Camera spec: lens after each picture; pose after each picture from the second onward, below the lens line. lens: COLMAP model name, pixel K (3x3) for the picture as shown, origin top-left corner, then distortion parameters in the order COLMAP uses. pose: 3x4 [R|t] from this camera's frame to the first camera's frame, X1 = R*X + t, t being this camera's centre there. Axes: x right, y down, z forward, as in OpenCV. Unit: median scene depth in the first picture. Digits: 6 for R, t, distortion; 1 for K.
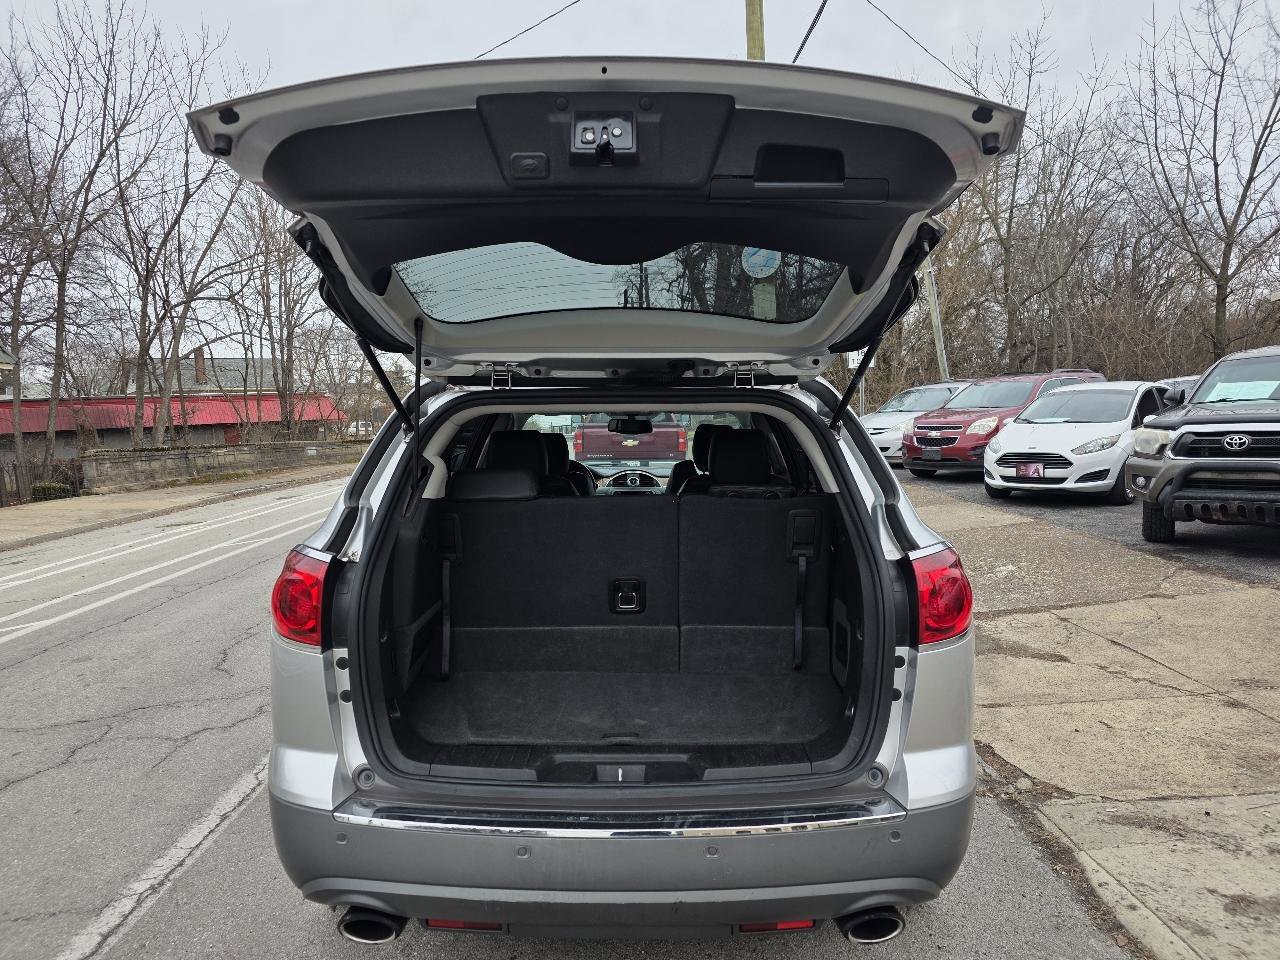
lens RADIAL K [[853.1, 0, 636.7], [0, 853.1, 504.9], [0, 0, 1]] dist [0.042488, -0.030715]
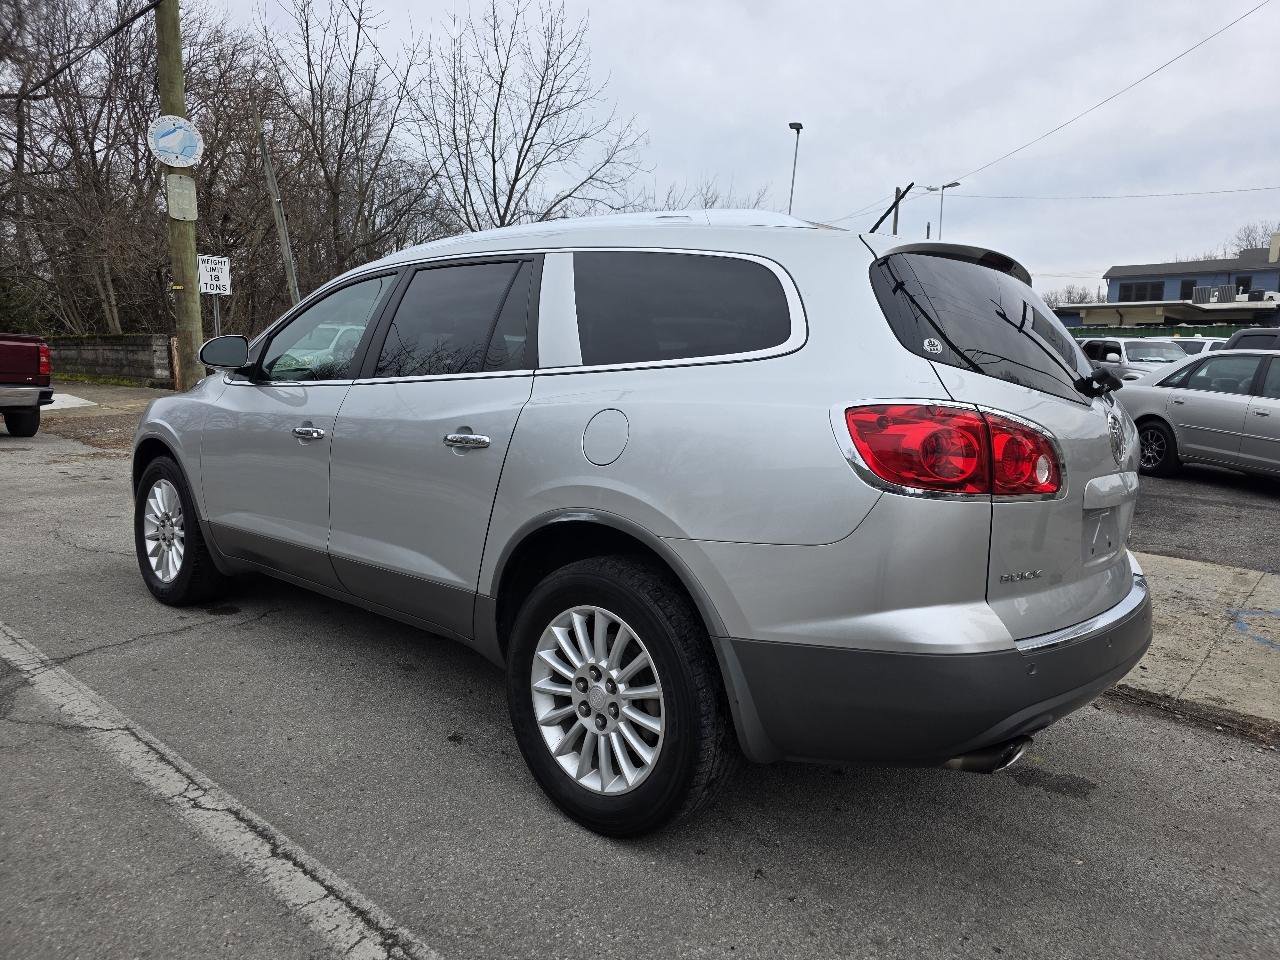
lens RADIAL K [[853.1, 0, 648.3], [0, 853.1, 502.3], [0, 0, 1]] dist [0.042488, -0.030715]
pose [[0.647590, -0.060546, 0.759579, -0.452519], [0.021288, 0.997887, 0.061391, 0.035298], [-0.761691, -0.023587, 0.647511, 0.215810]]
